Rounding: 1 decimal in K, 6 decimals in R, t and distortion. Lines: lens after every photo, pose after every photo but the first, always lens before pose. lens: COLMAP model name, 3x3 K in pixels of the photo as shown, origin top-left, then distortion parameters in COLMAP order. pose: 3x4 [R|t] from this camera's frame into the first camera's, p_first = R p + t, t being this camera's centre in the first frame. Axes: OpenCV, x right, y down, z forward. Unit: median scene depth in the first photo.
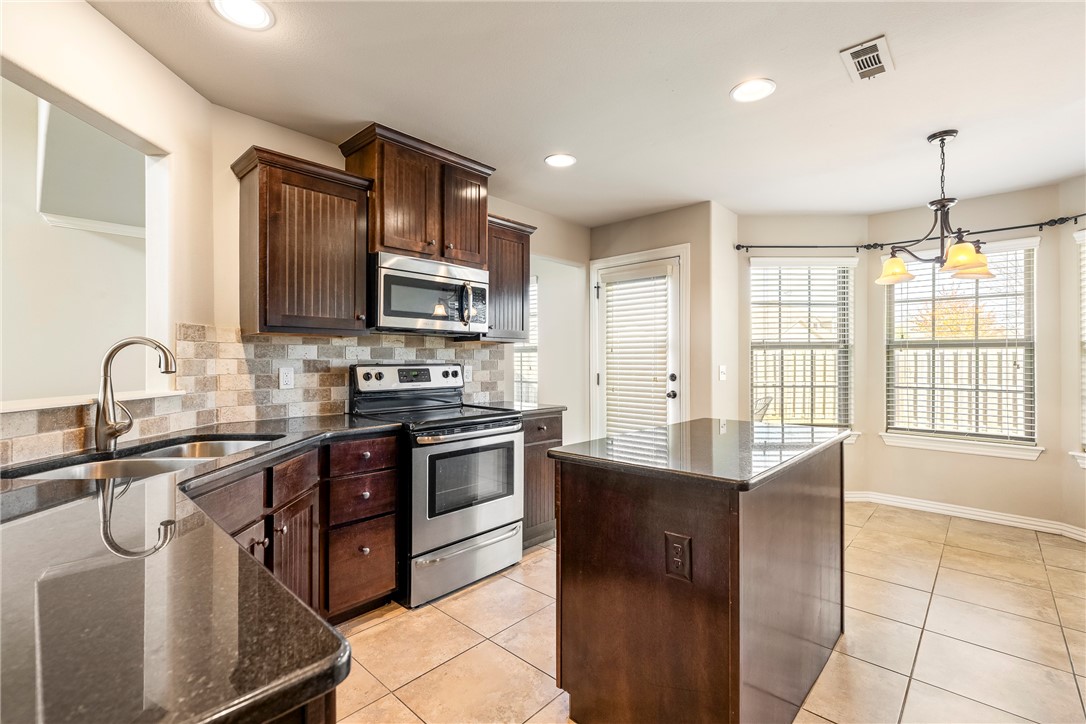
lens RADIAL K [[486.3, 0, 542.5], [0, 486.3, 358.5], [0, 0, 1]] dist [0.000067, 0.000602]
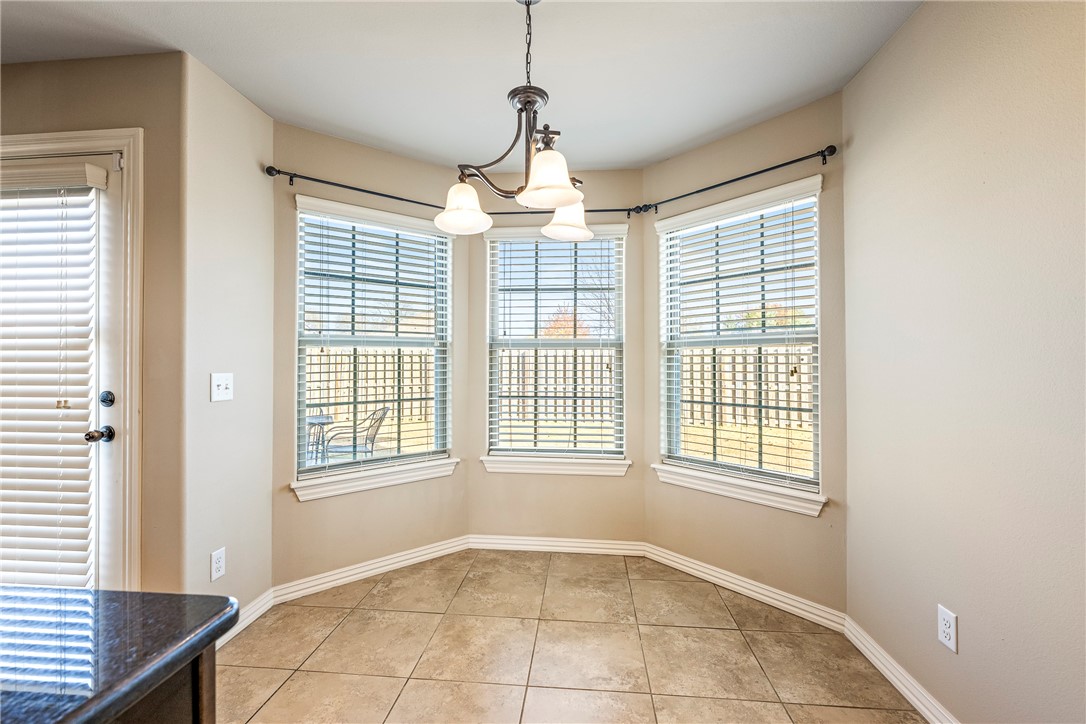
lens RADIAL K [[462.2, 0, 543.0], [0, 462.2, 362.0], [0, 0, 1]] dist [-0.001223, 0.000022]
pose [[0.795952, -0.000590, 0.605359, 0.344351], [-0.001759, 0.999993, 0.003288, -0.000308], [-0.605357, -0.003682, 0.795946, 0.374968]]
